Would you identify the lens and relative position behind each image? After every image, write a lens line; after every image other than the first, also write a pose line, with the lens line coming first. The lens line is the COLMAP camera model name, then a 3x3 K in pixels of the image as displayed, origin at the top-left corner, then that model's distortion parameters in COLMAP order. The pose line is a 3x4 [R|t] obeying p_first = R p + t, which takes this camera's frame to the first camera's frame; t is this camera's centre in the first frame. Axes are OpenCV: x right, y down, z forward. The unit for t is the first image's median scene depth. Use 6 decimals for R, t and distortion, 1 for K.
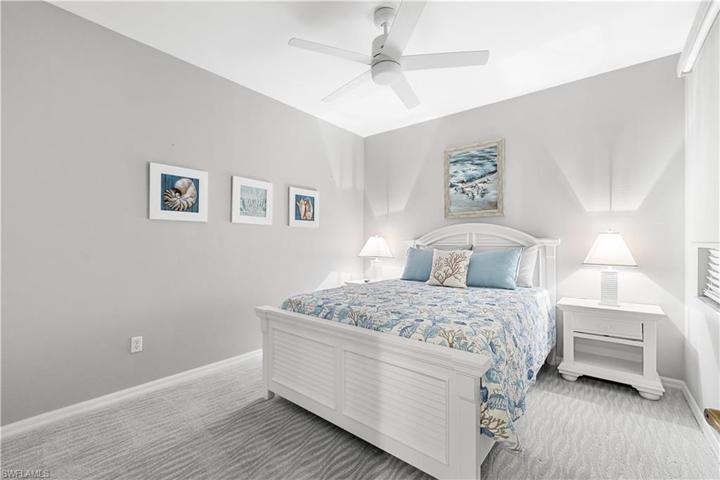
lens RADIAL K [[305.8, 0, 357.9], [0, 305.8, 238.8], [0, 0, 1]] dist [-0.001450, -0.000119]
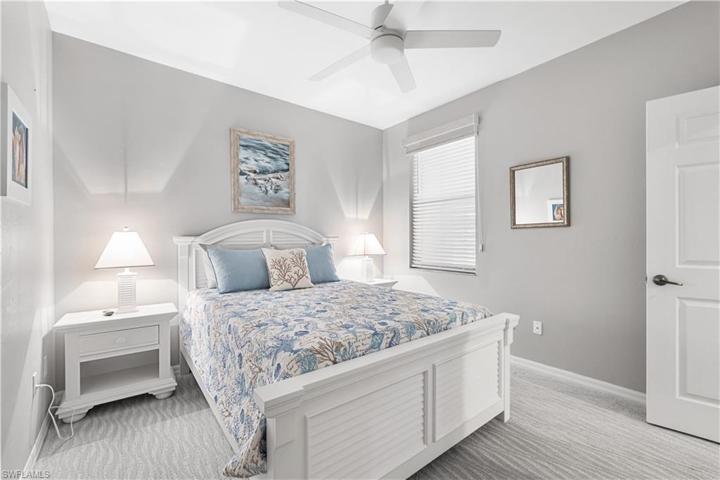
lens RADIAL K [[305.8, 0, 357.9], [0, 305.8, 238.8], [0, 0, 1]] dist [-0.001450, -0.000119]
pose [[0.214224, 0.003885, 0.976777, -0.471114], [0.003107, 0.999984, -0.004658, 0.011533], [-0.976780, 0.004033, 0.214208, 0.543923]]
